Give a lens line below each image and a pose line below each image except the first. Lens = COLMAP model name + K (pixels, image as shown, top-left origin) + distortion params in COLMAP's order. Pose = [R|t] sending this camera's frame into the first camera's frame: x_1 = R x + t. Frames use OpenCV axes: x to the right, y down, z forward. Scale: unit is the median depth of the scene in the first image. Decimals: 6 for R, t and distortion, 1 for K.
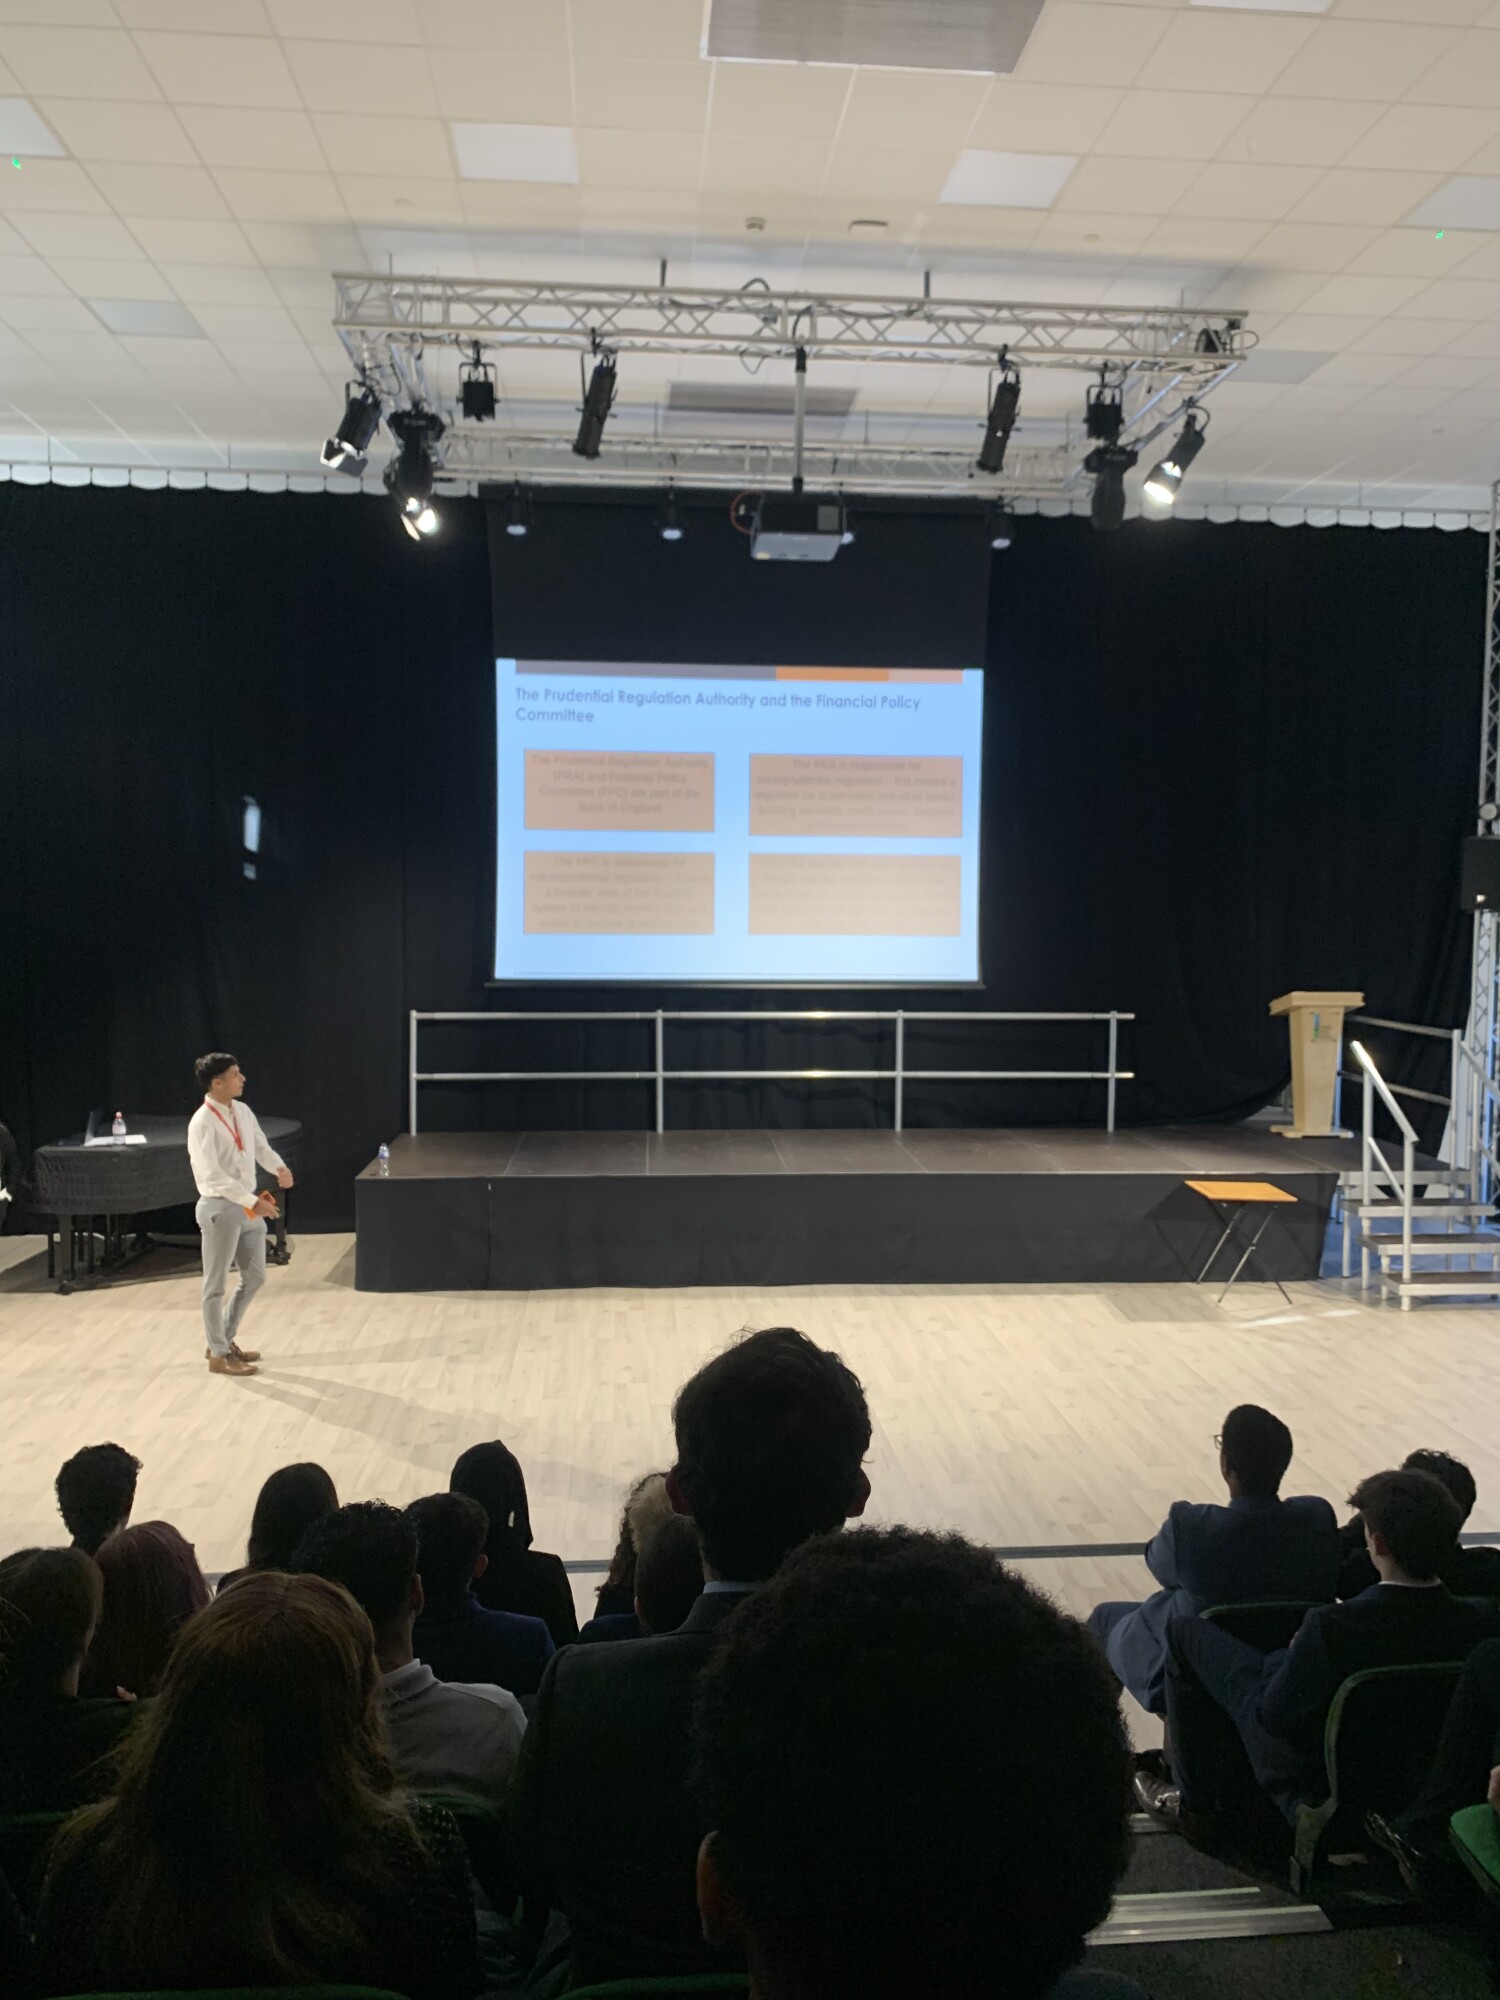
lens RADIAL K [[1543.7, 0, 763.7], [0, 1543.7, 976.4], [0, 0, 1]] dist [0.051792, -0.038683]
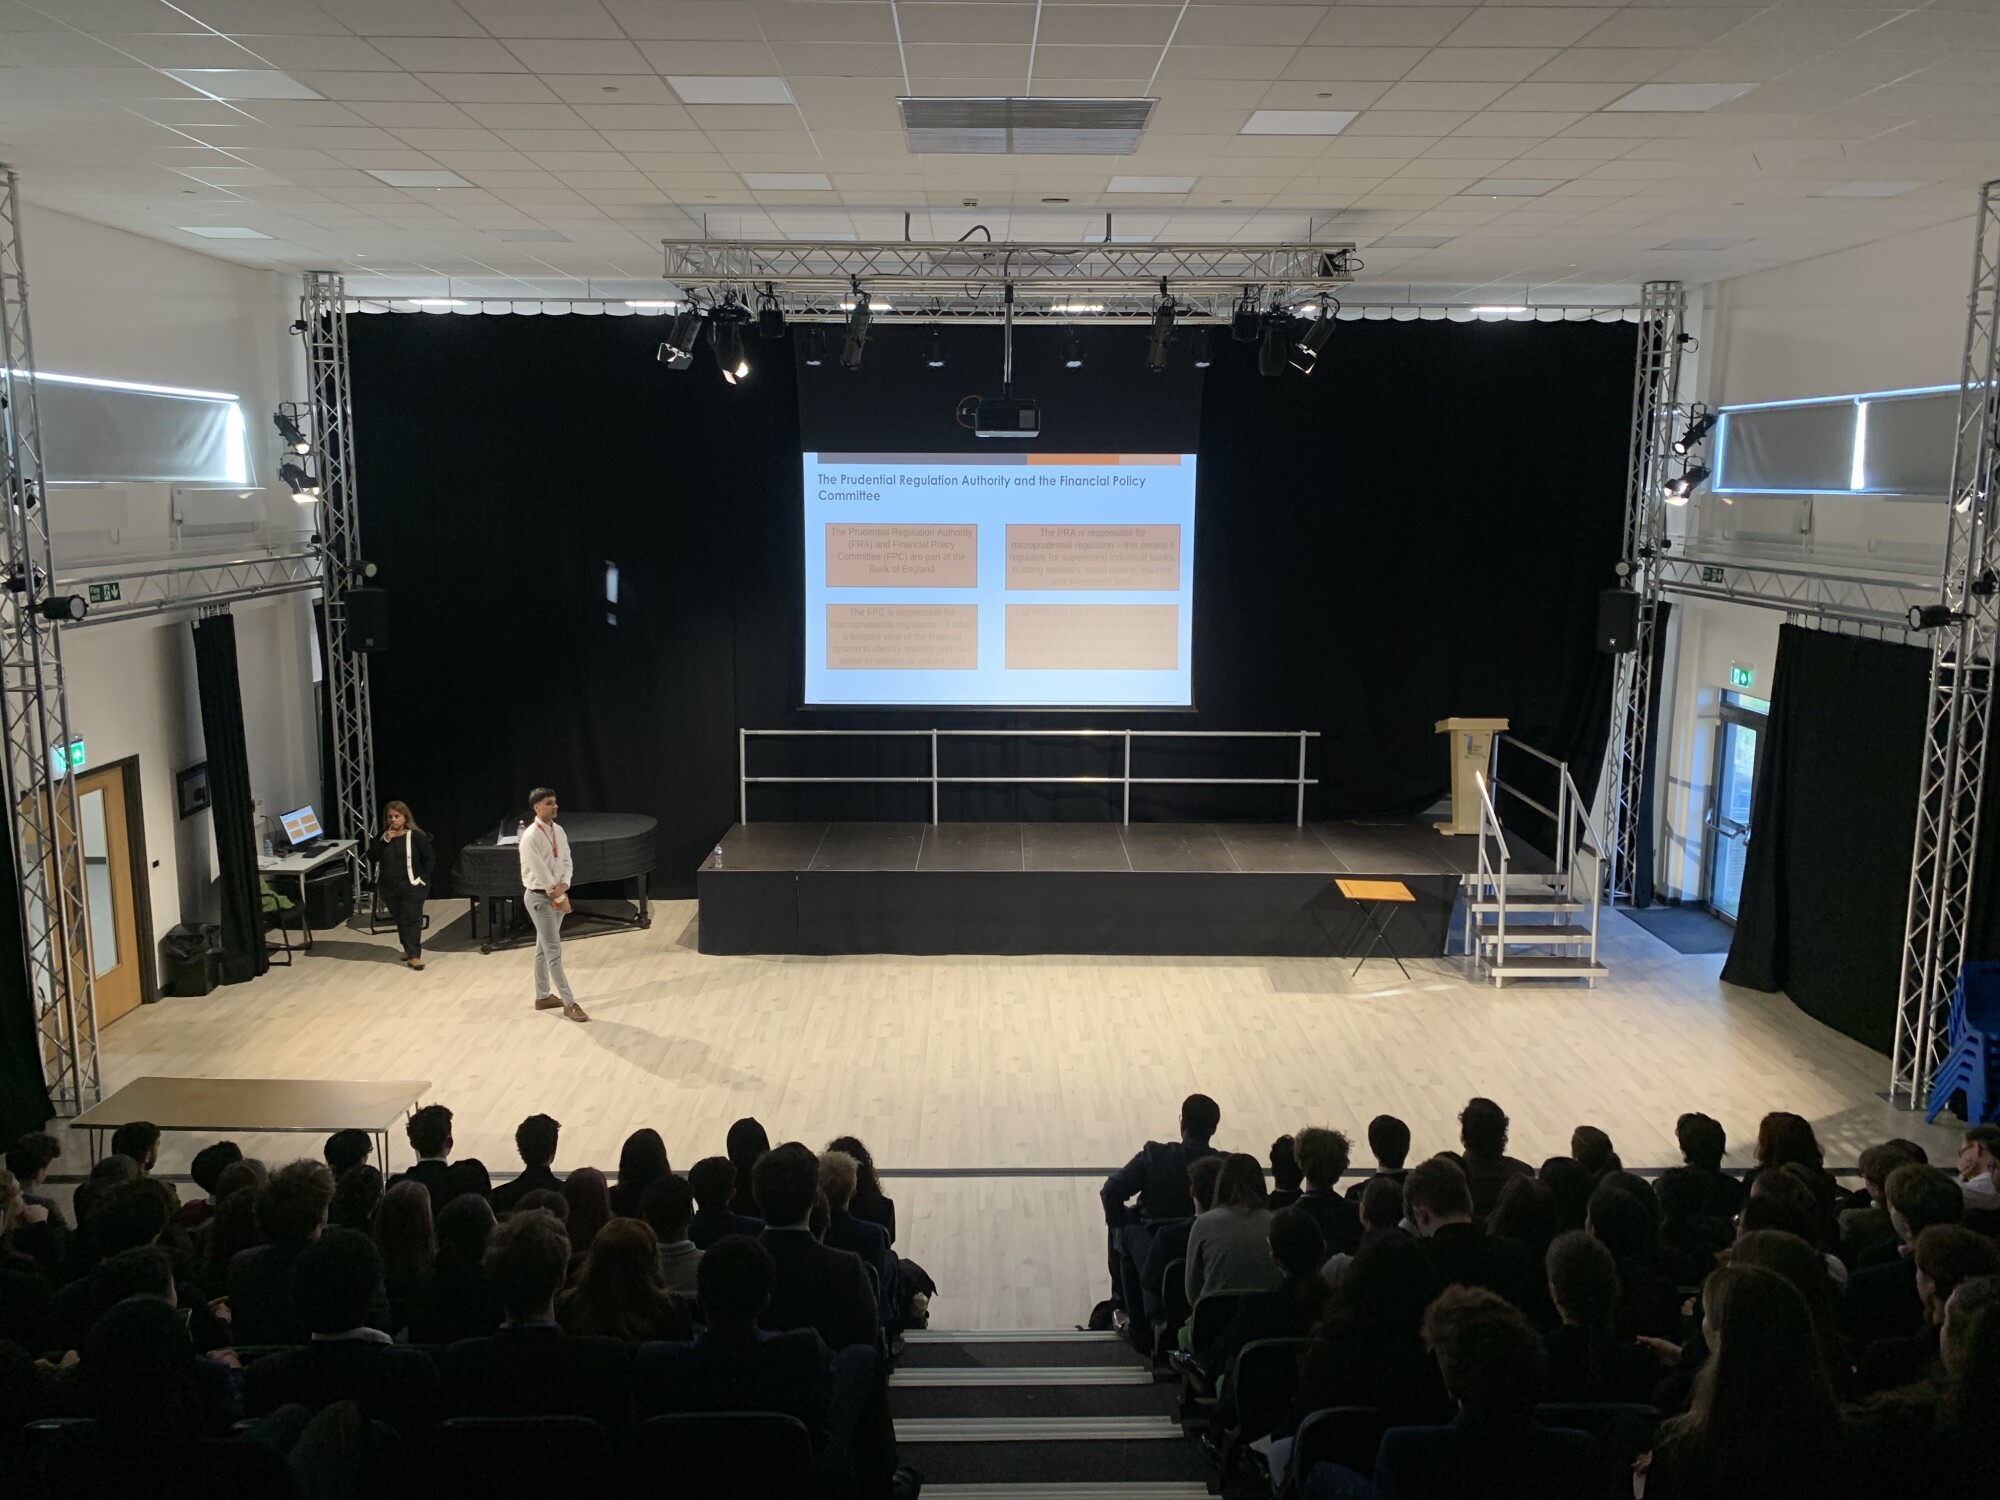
lens RADIAL K [[1543.7, 0, 1008.6], [0, 1543.7, 717.6], [0, 0, 1]] dist [0.051792, -0.038683]
pose [[0.997399, 0.008681, -0.071552, 0.102457], [-0.001321, 0.994756, 0.102271, -0.143846], [0.072064, -0.101910, 0.992180, -0.296820]]
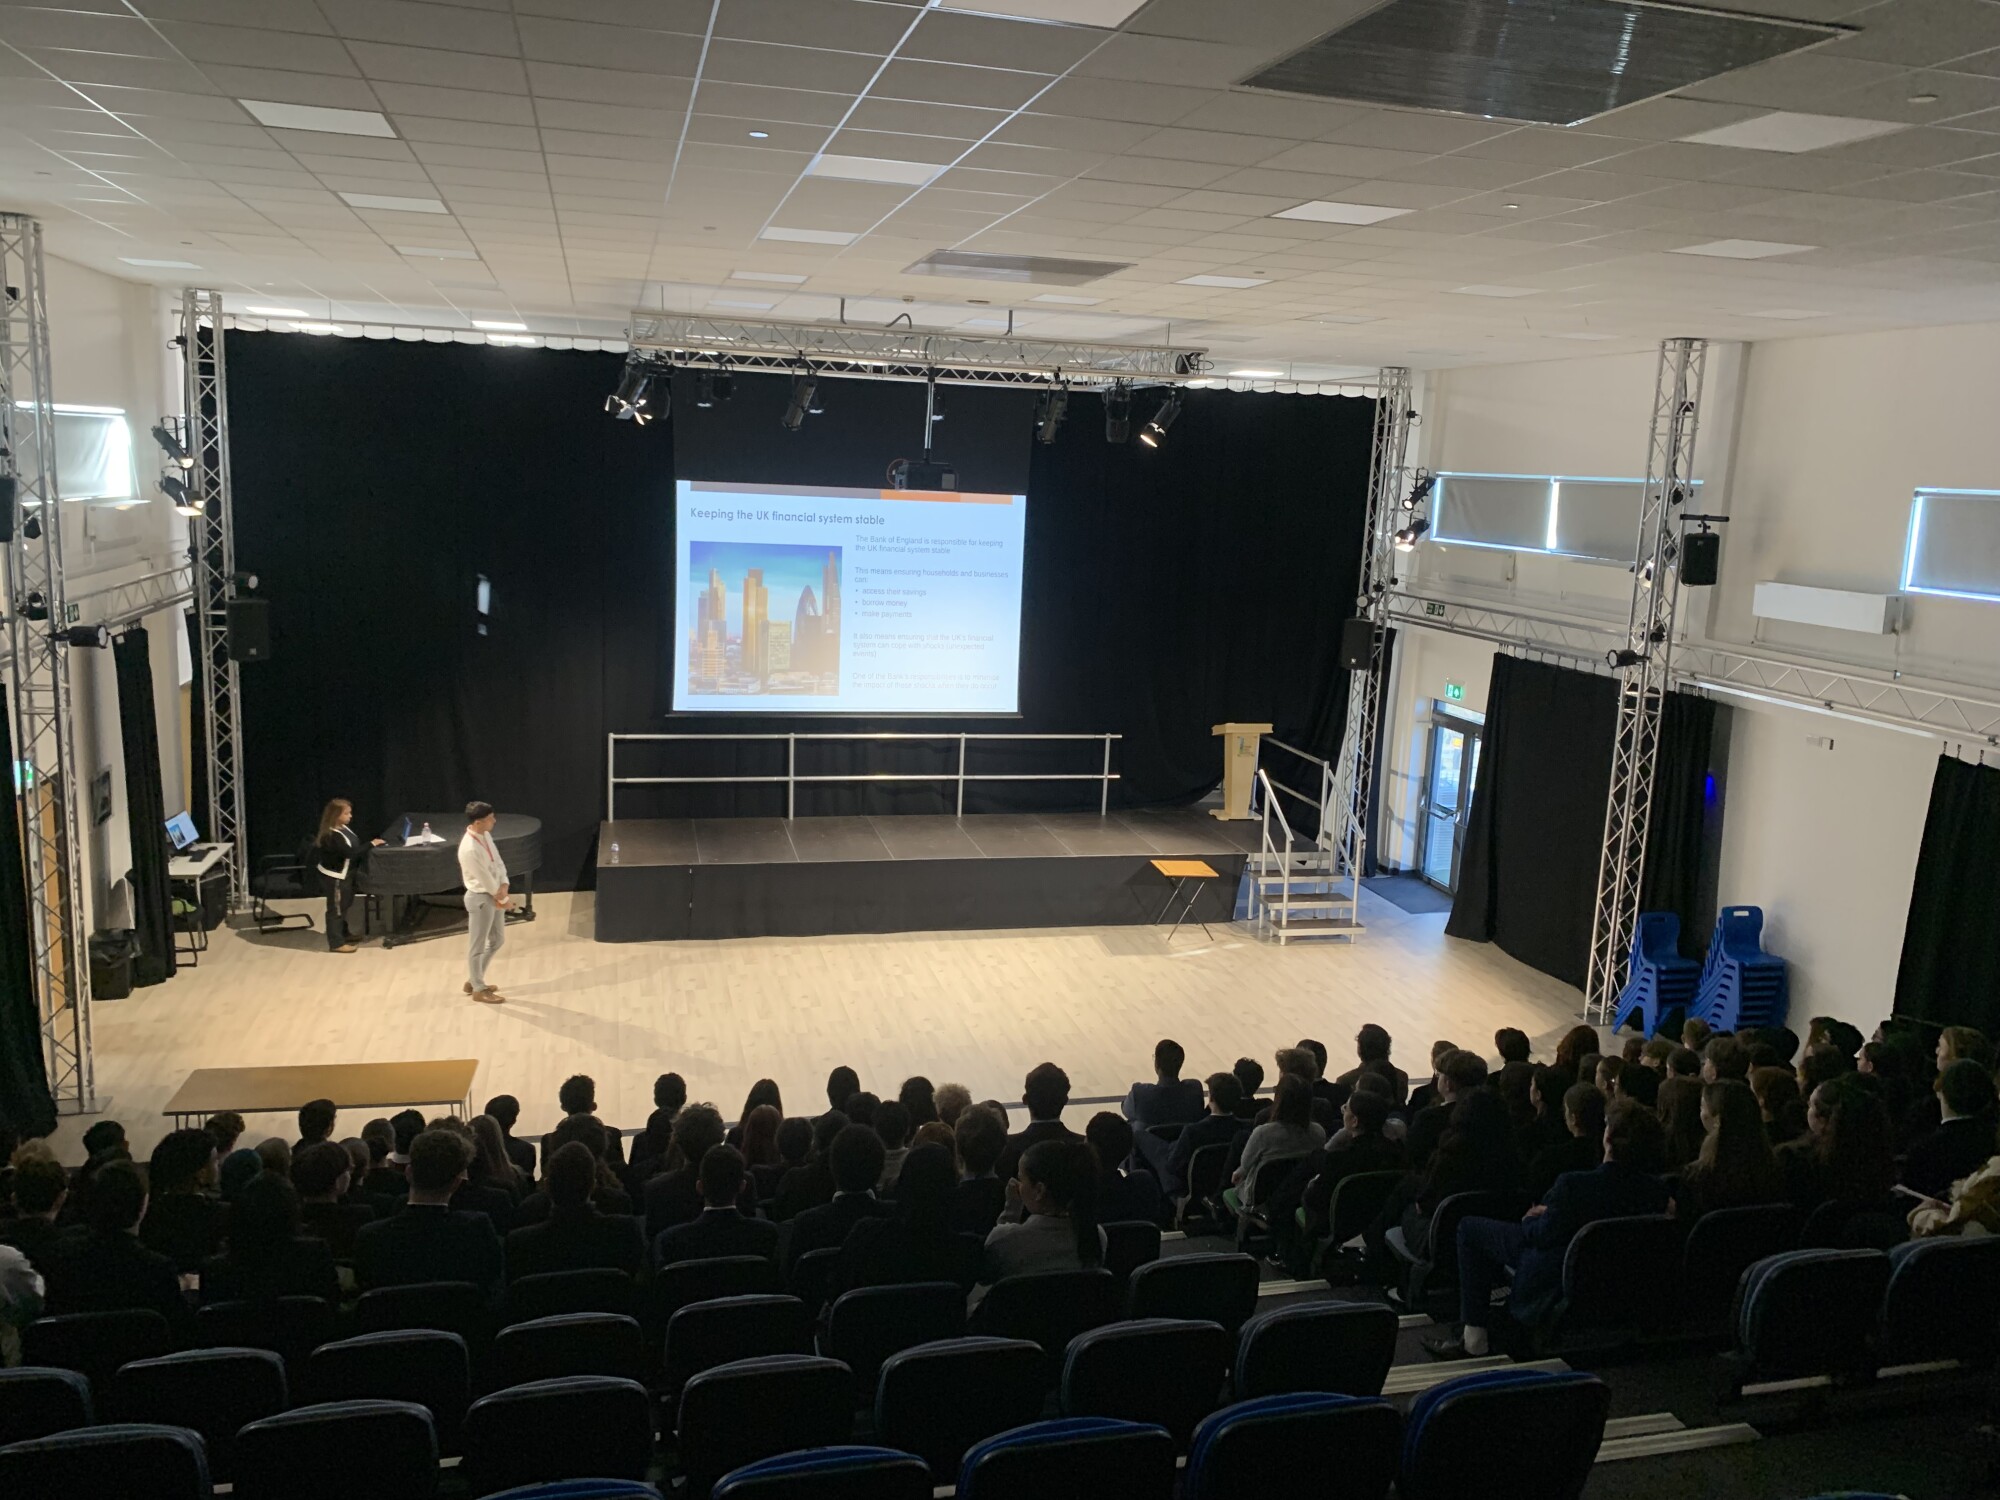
lens RADIAL K [[1543.7, 0, 1008.7], [0, 1543.7, 731.6], [0, 0, 1]] dist [0.051792, -0.038683]
pose [[0.986373, 0.007816, 0.164340, -0.130123], [-0.028428, 0.991944, 0.123445, -0.195809], [-0.162051, -0.126435, 0.978649, -0.493825]]
